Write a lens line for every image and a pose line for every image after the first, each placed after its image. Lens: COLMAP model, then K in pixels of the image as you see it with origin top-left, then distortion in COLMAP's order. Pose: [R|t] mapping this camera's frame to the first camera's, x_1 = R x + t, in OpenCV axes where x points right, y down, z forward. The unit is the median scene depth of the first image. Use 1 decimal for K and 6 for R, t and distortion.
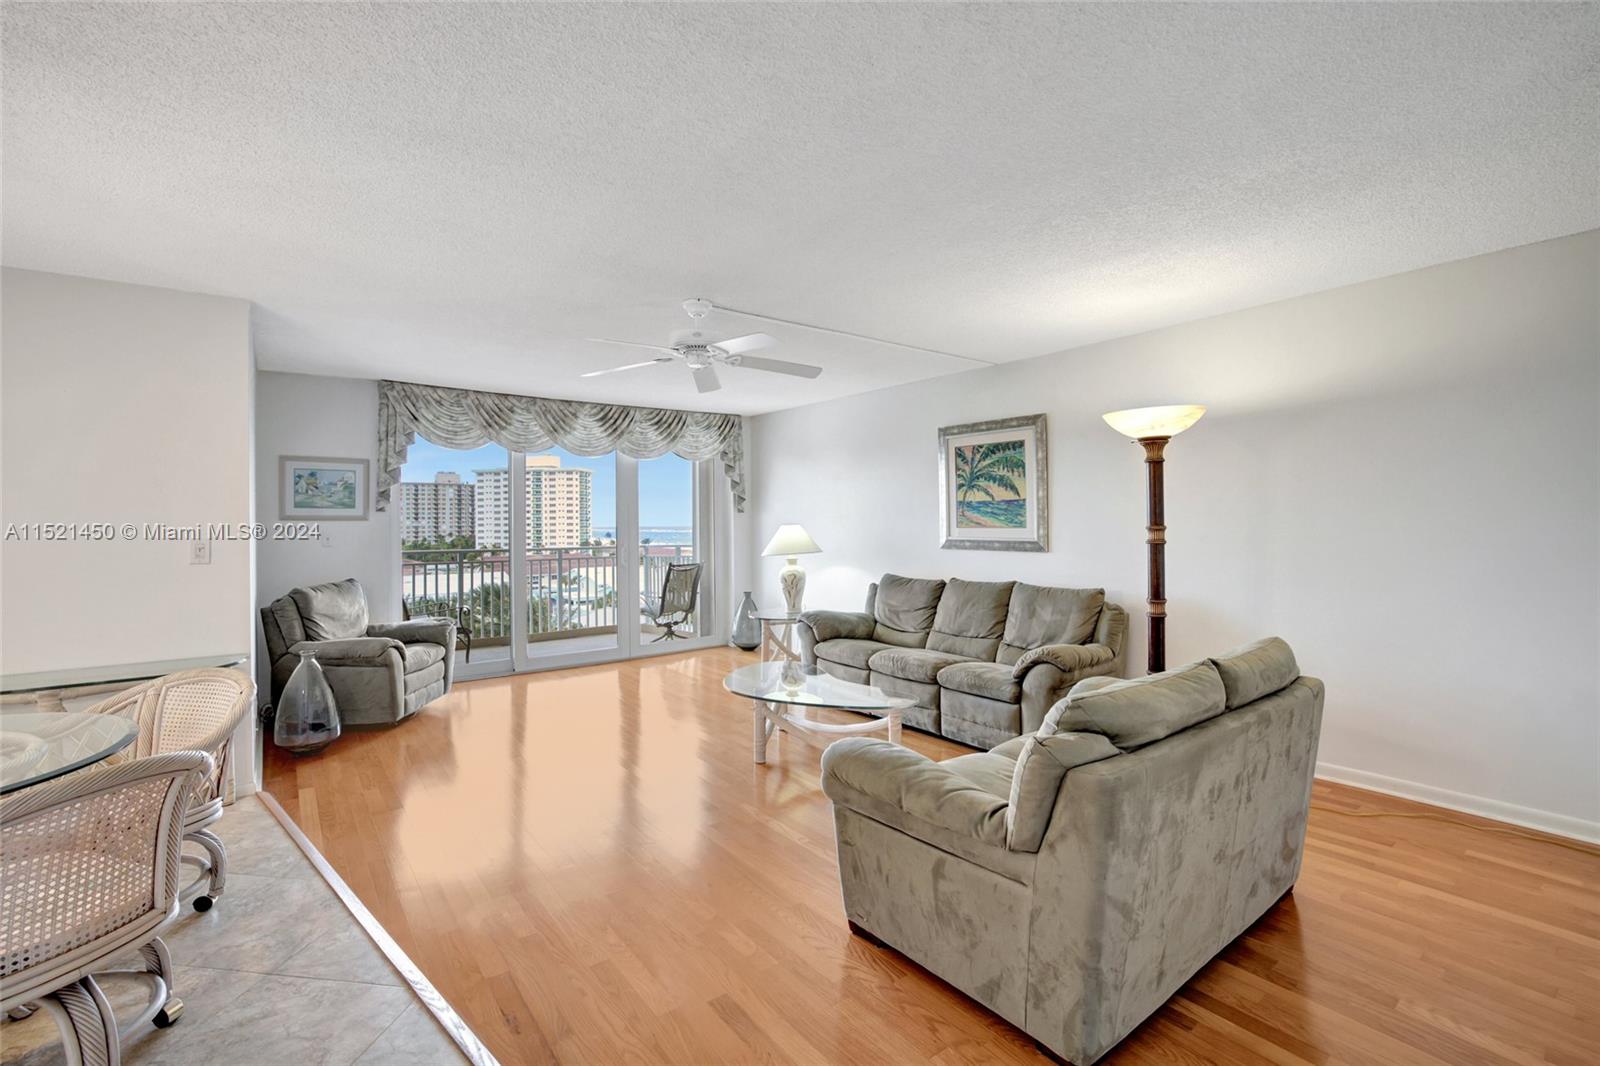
lens RADIAL K [[716.1, 0, 779.1], [0, 716.1, 519.9], [0, 0, 1]] dist [0.002536, 0.001092]
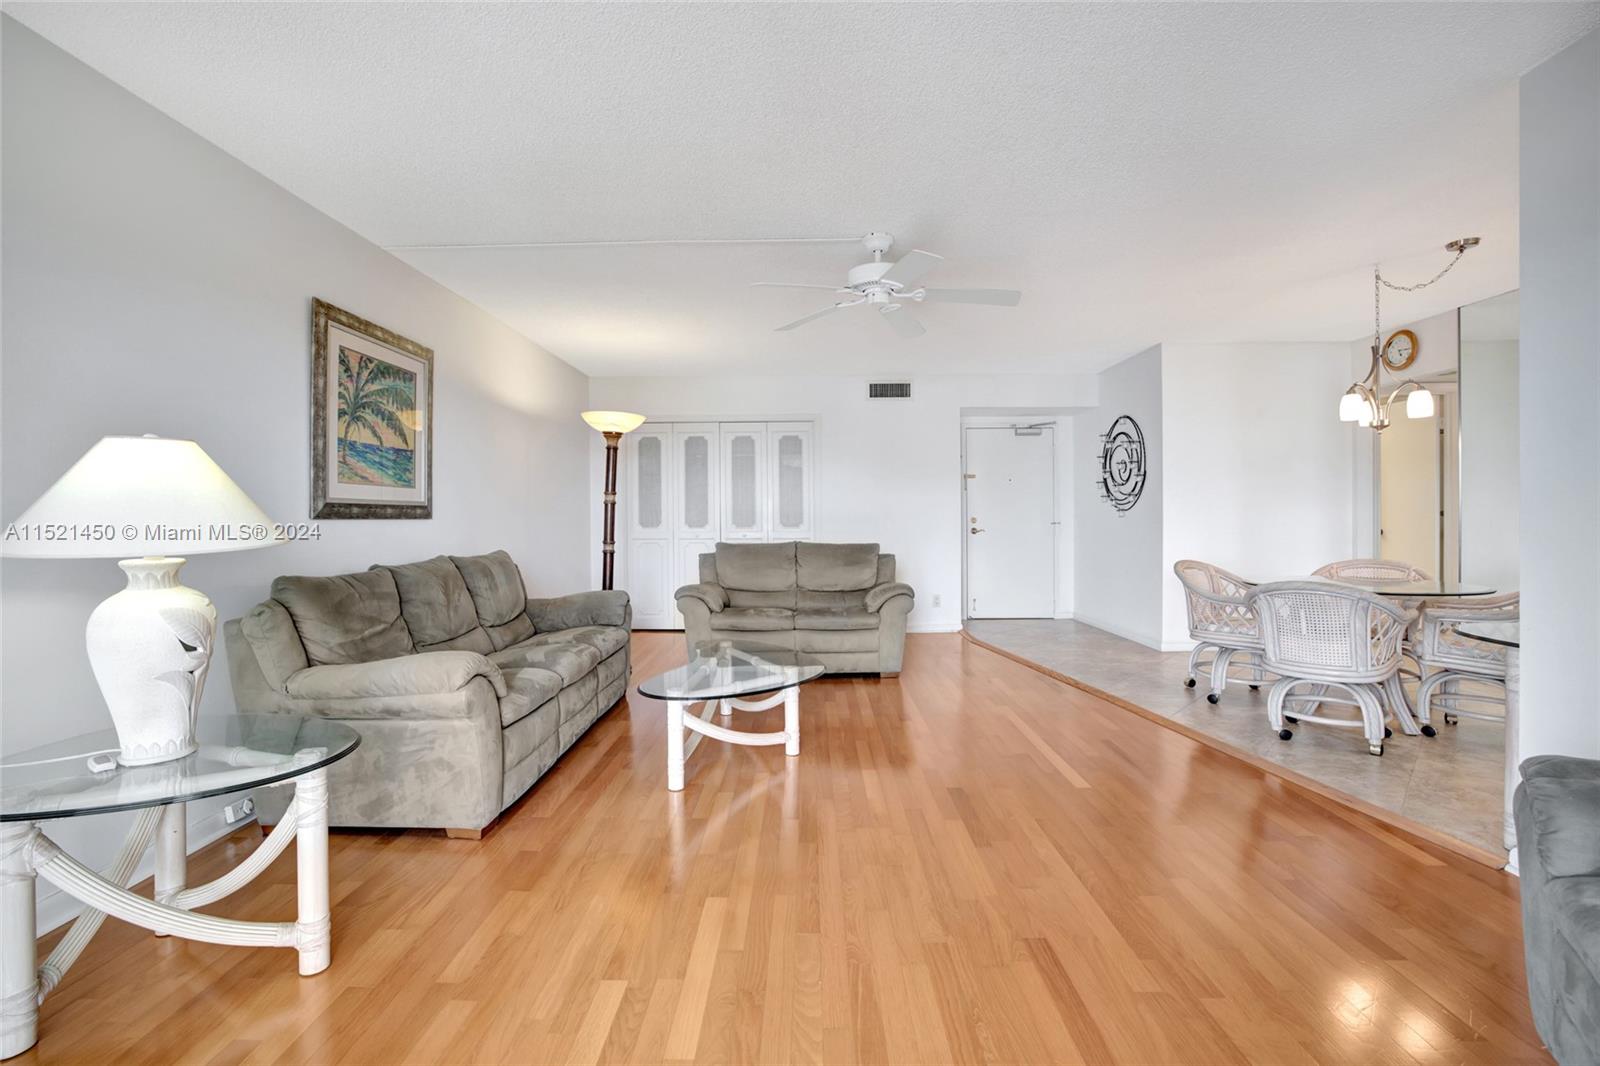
lens RADIAL K [[716.1, 0, 779.1], [0, 716.1, 519.9], [0, 0, 1]] dist [0.002536, 0.001092]
pose [[-0.797940, -0.003413, 0.602727, -0.401657], [-0.004406, 0.999990, -0.000171, 0.040674], [-0.602721, -0.002792, -0.797947, 1.276045]]
